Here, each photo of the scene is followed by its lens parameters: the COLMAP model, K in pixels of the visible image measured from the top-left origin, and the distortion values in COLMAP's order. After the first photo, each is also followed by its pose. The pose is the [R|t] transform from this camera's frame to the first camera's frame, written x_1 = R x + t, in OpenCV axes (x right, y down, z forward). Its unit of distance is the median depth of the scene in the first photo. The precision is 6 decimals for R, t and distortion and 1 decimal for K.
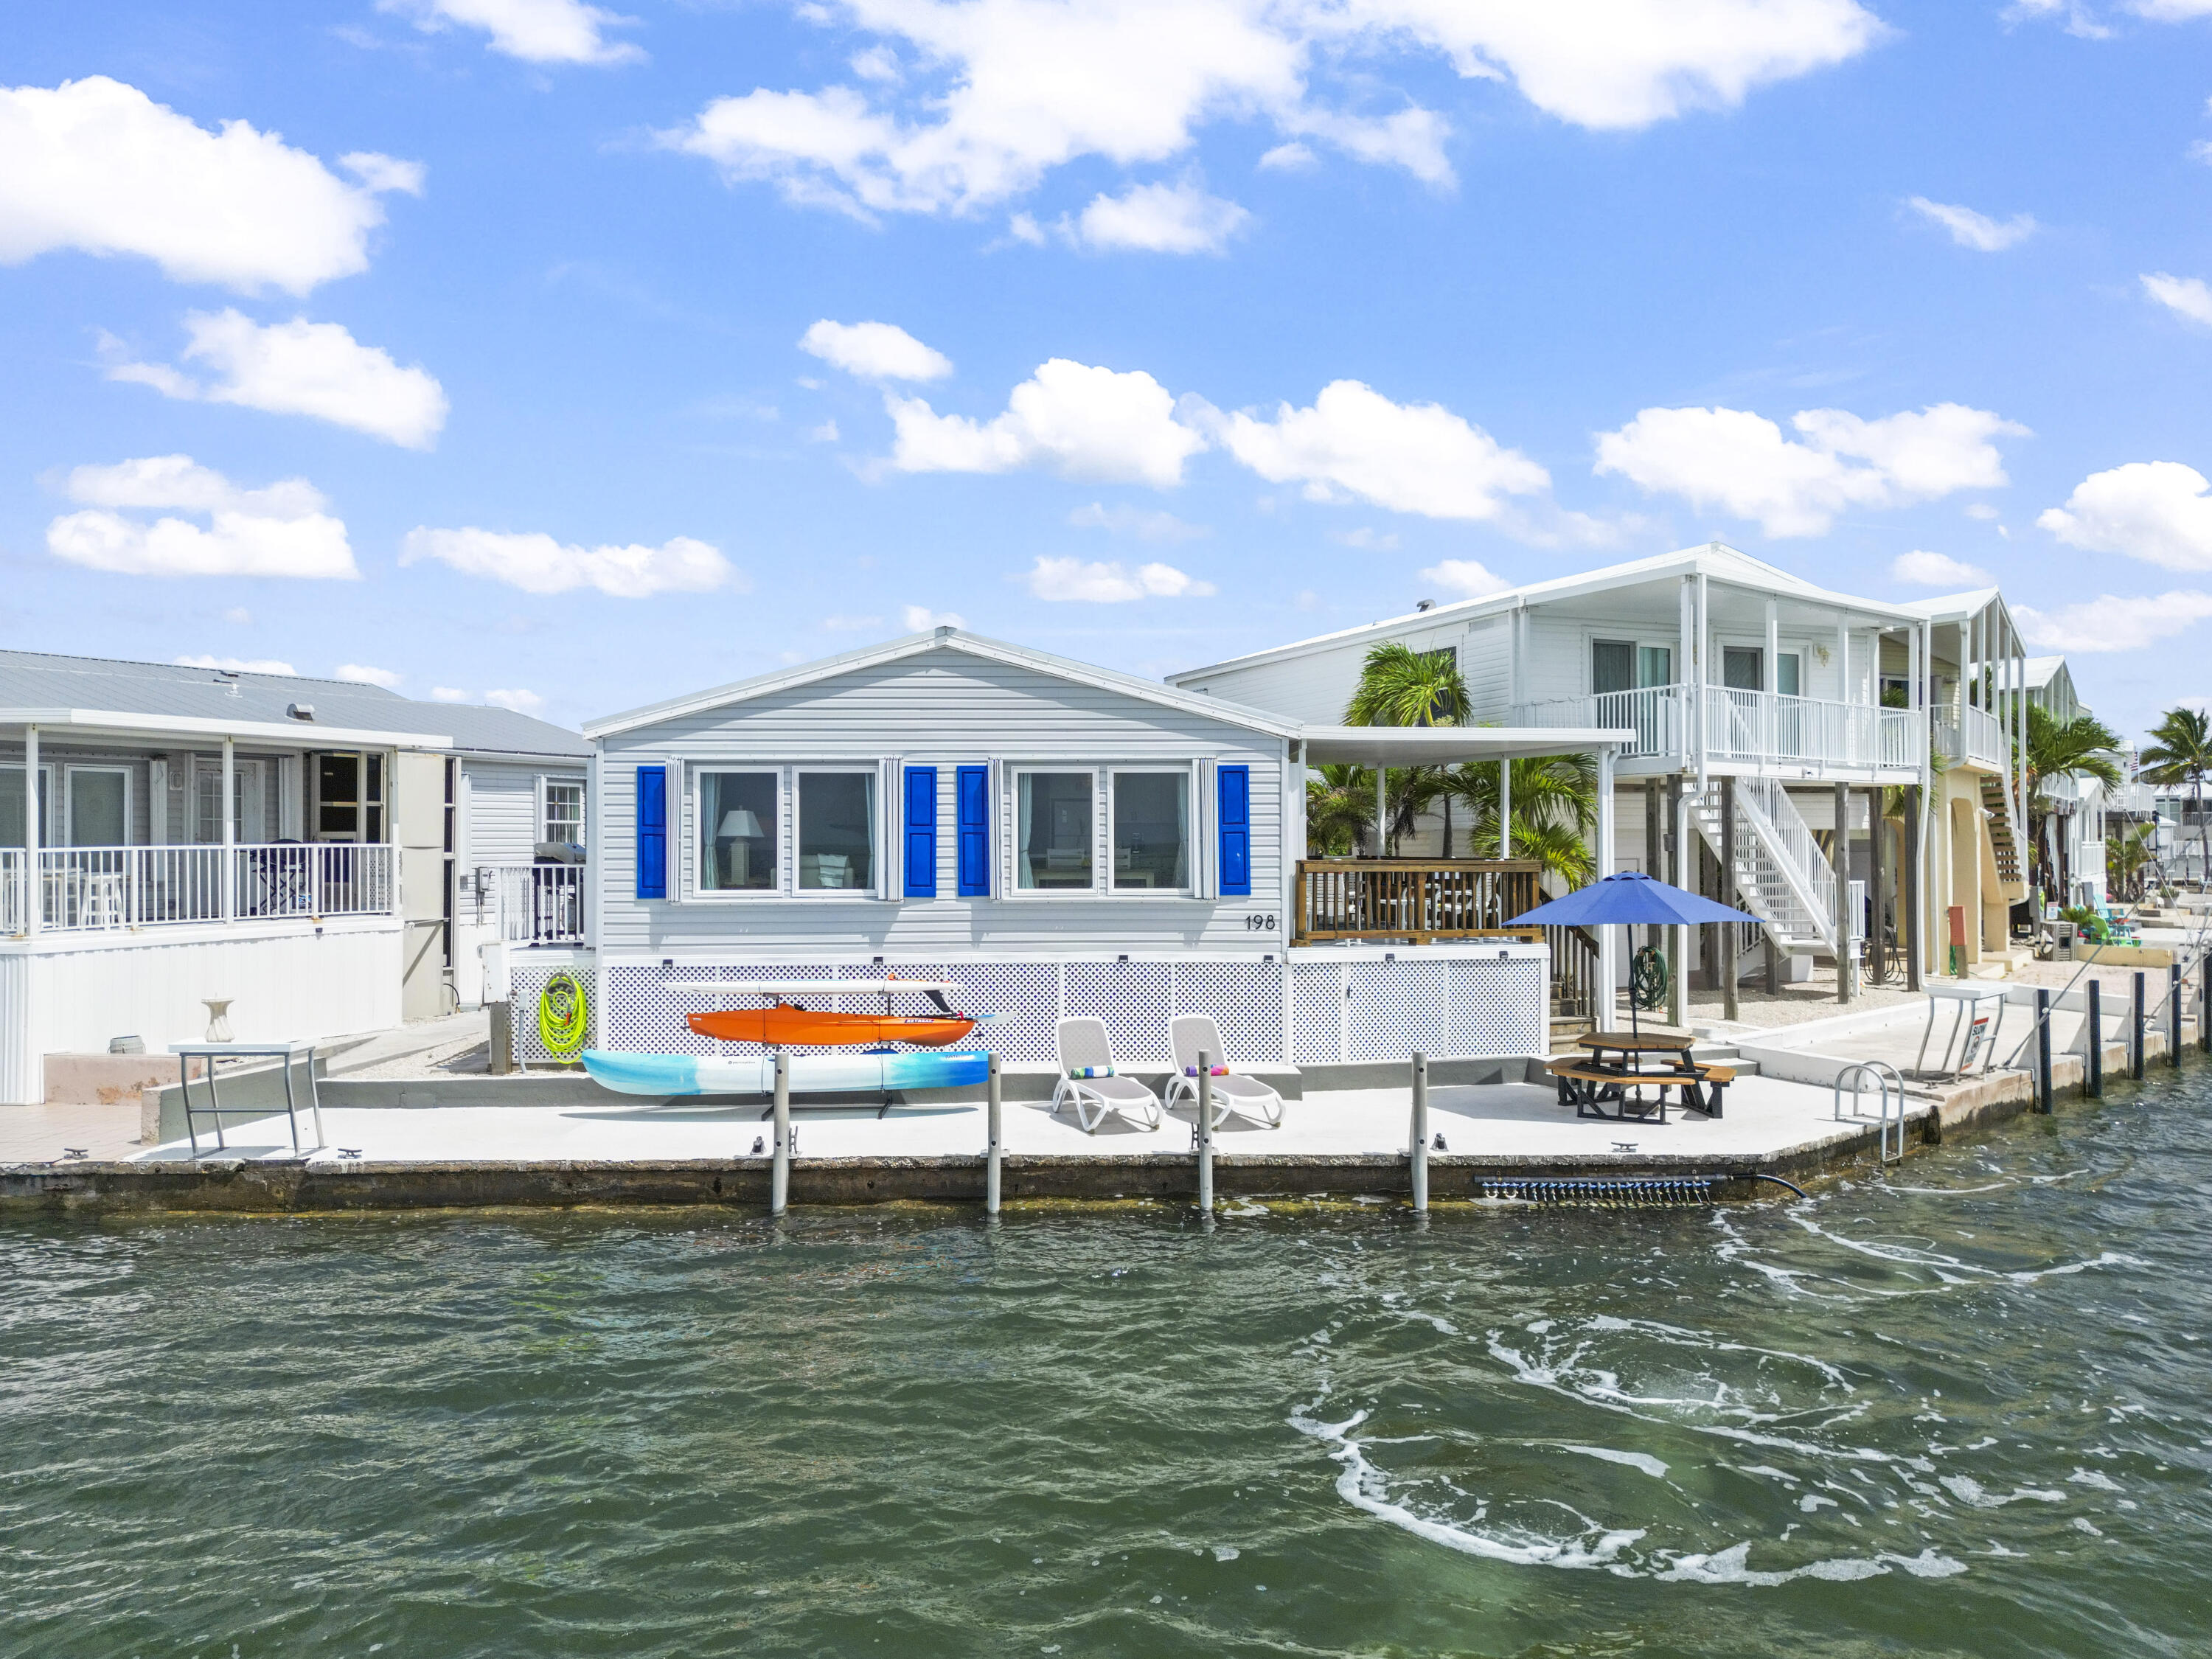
lens RADIAL K [[1556.6, 0, 1106.0], [0, 1556.6, 829.5], [0, 0, 1]] dist [0.054394, -0.080731]
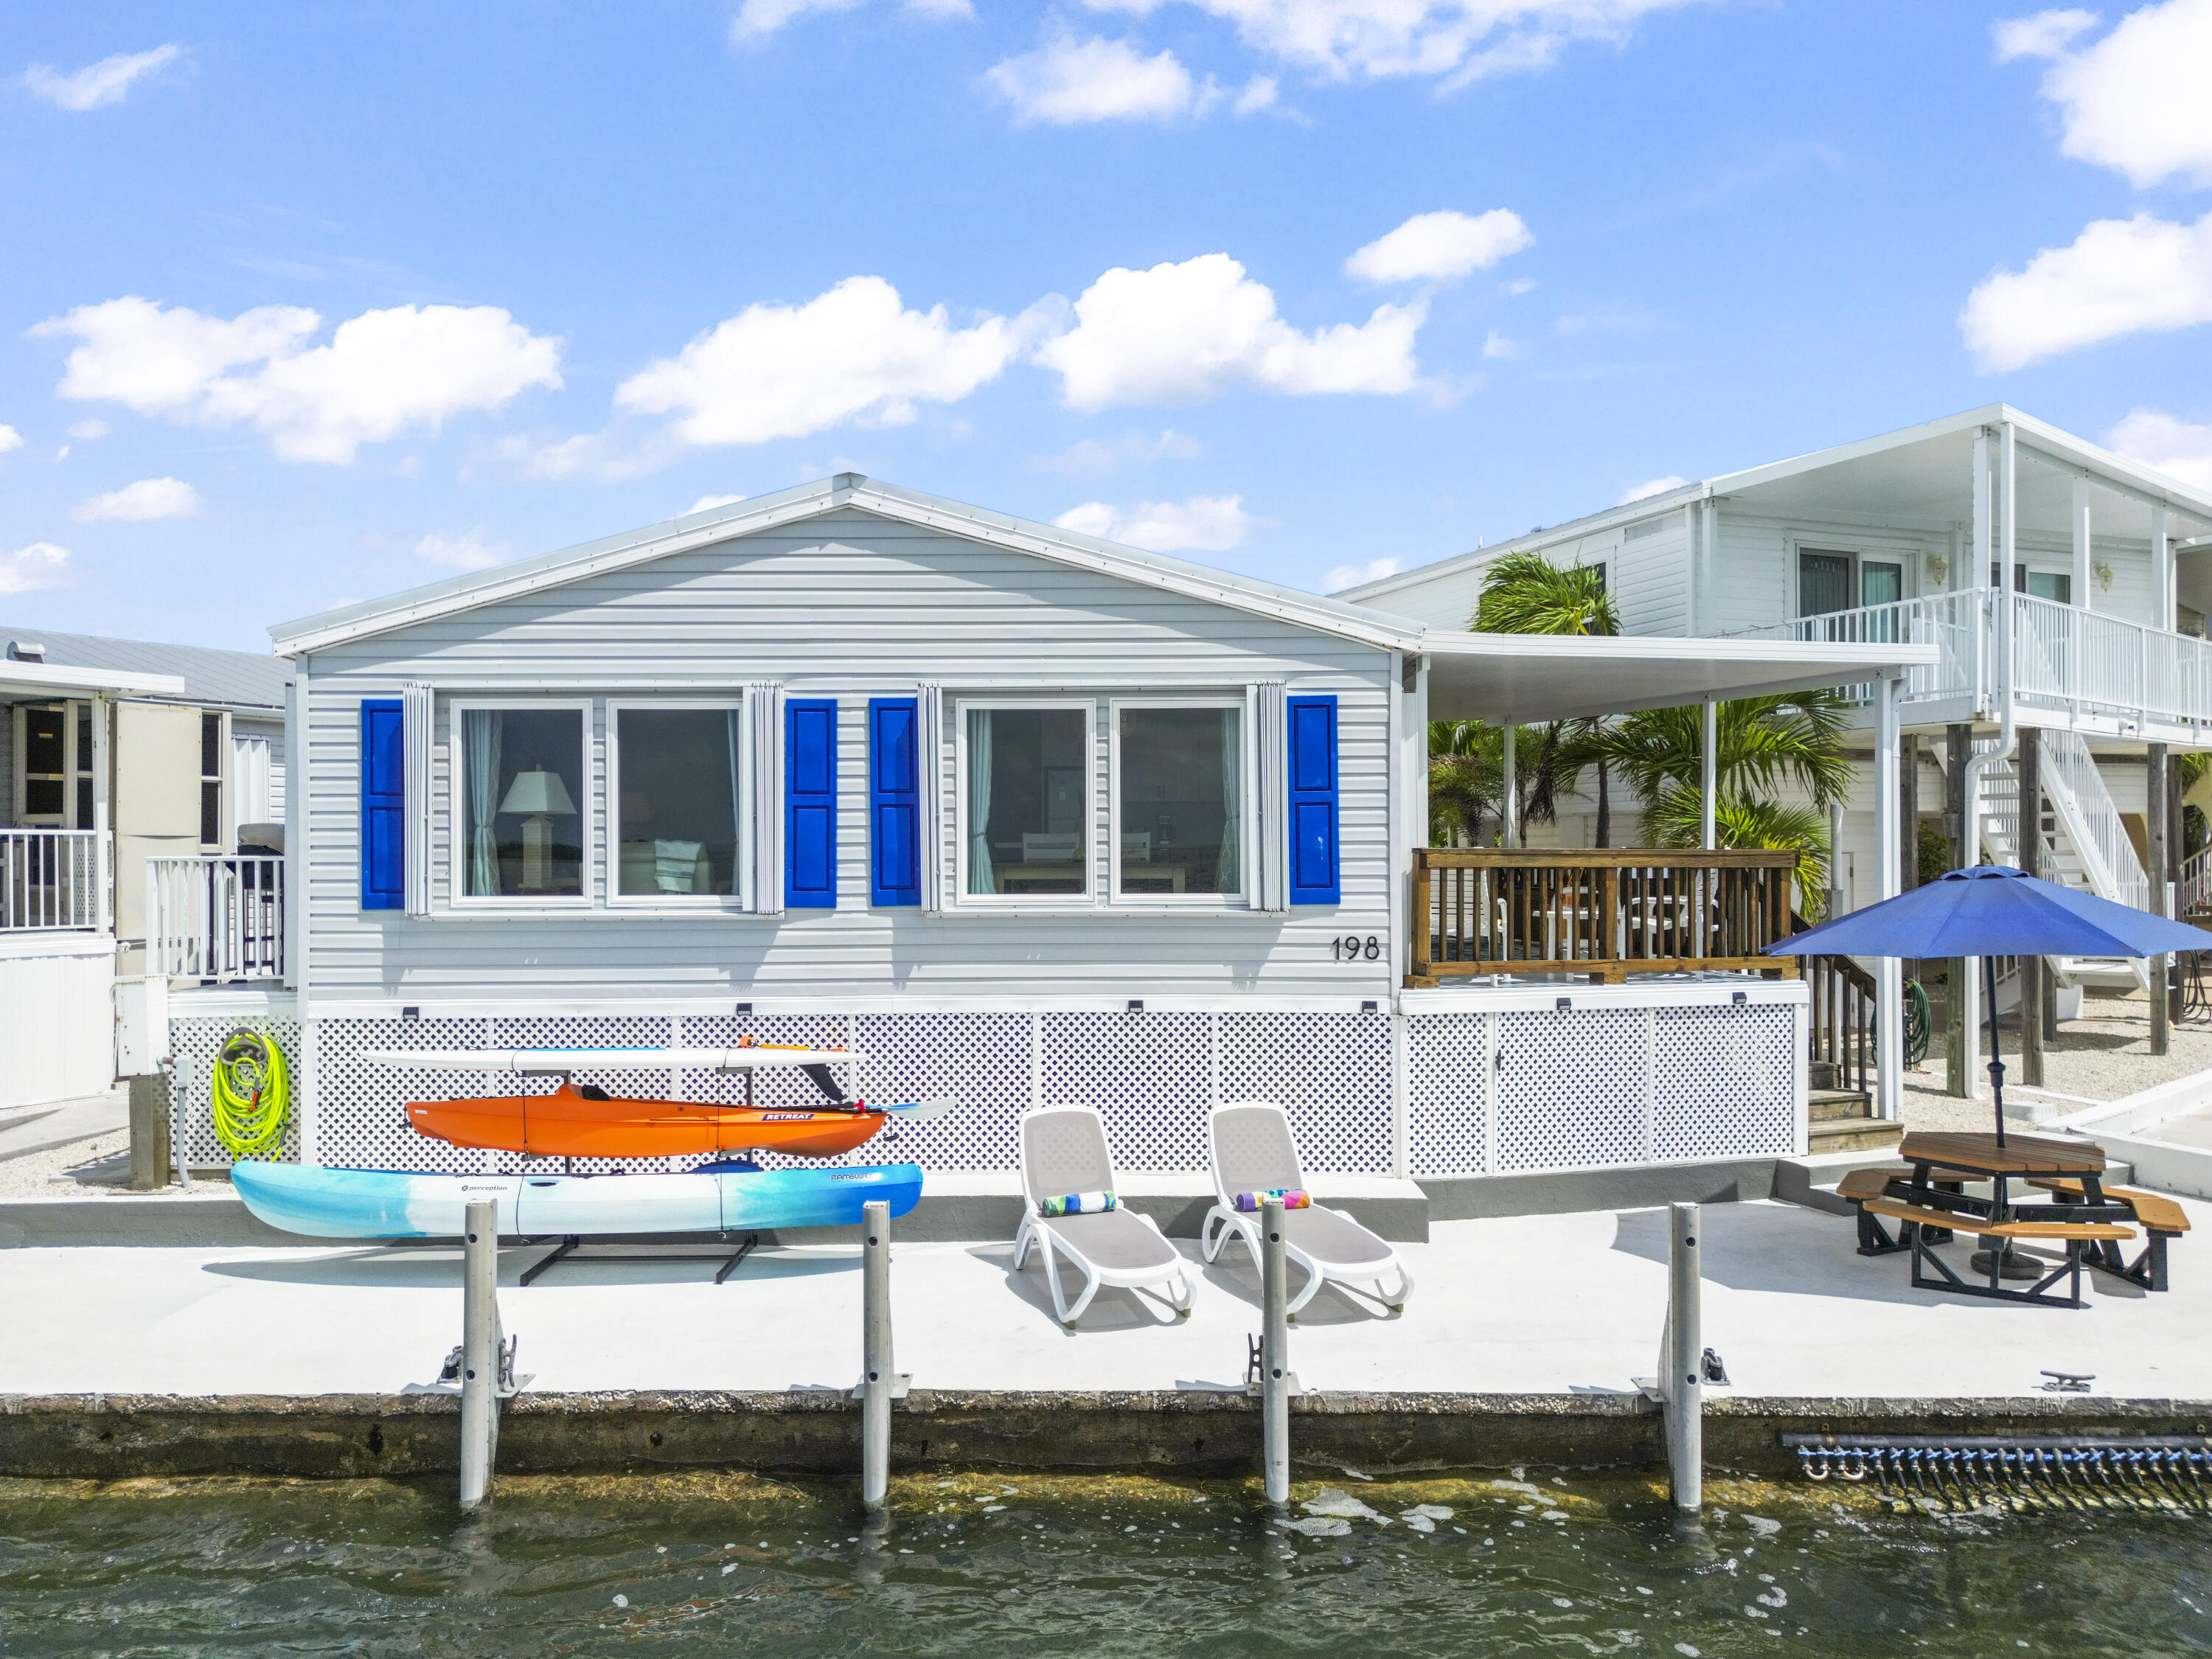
lens RADIAL K [[1556.6, 0, 1106.0], [0, 1556.6, 829.5], [0, 0, 1]] dist [0.054394, -0.080731]
pose [[0.999531, -0.001498, -0.030579, 0.018470], [0.001394, 0.999993, -0.003412, 0.014202], [0.030584, 0.003368, 0.999527, 0.375895]]
